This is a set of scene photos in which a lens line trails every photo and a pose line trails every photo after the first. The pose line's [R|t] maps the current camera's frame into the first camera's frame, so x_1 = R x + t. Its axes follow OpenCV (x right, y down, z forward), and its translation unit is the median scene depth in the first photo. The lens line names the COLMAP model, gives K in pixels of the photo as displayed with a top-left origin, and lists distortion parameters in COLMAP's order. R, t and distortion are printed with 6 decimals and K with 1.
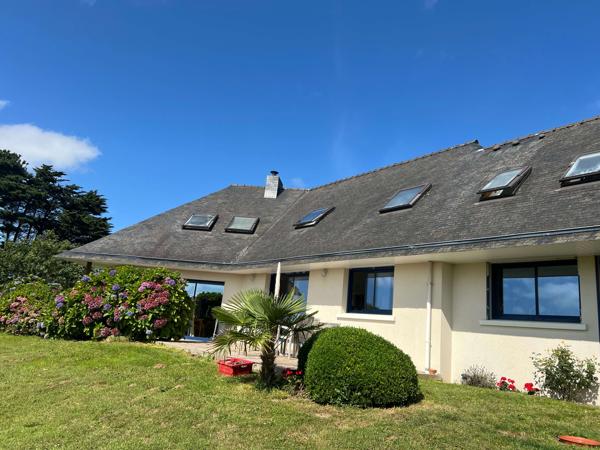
lens RADIAL K [[450.0, 0, 295.8], [0, 450.0, 223.5], [0, 0, 1]] dist [0.015485, -0.013057]
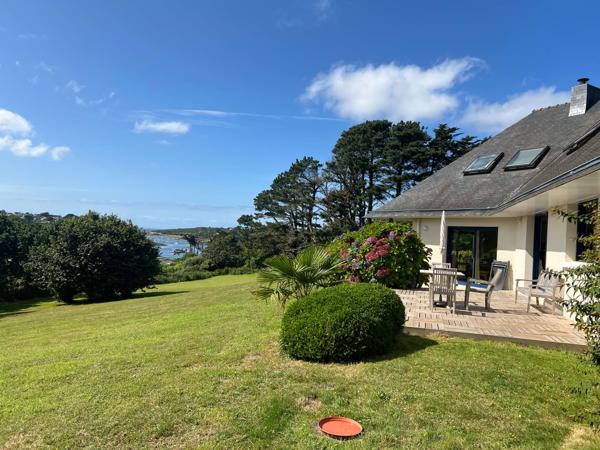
lens RADIAL K [[450.0, 0, 296.7], [0, 450.0, 219.3], [0, 0, 1]] dist [0.015485, -0.013057]
pose [[0.594232, -0.093278, -0.798866, 0.413593], [0.186135, 0.982237, 0.023766, 0.019423], [0.782459, -0.162820, 0.601039, 0.153579]]
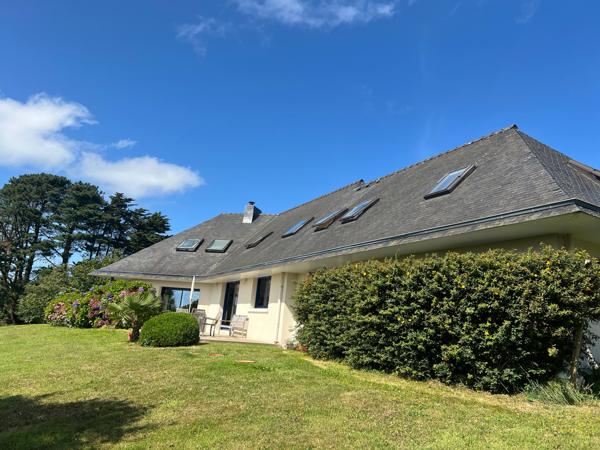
lens RADIAL K [[450.0, 0, 297.0], [0, 450.0, 221.4], [0, 0, 1]] dist [0.015485, -0.013057]
pose [[0.984697, -0.050124, -0.166913, 0.460890], [0.047320, 0.998665, -0.020735, -0.042236], [0.167730, 0.012520, 0.985754, -0.385097]]
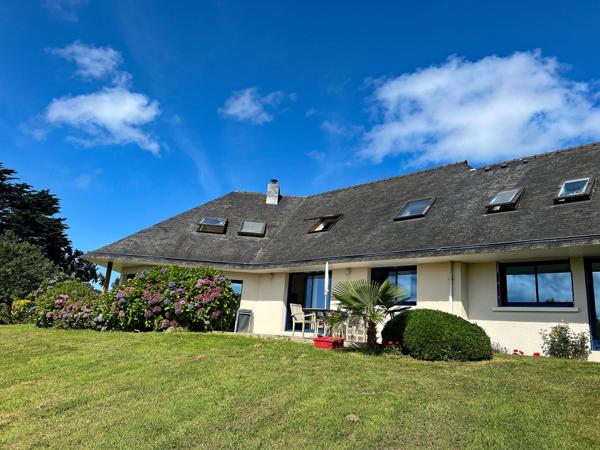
lens RADIAL K [[450.0, 0, 295.4], [0, 450.0, 225.6], [0, 0, 1]] dist [0.015485, -0.013057]
pose [[0.991197, 0.013612, 0.131695, -0.218215], [-0.013293, 0.999906, -0.003298, -0.003492], [-0.131727, 0.001518, 0.991285, -0.132104]]
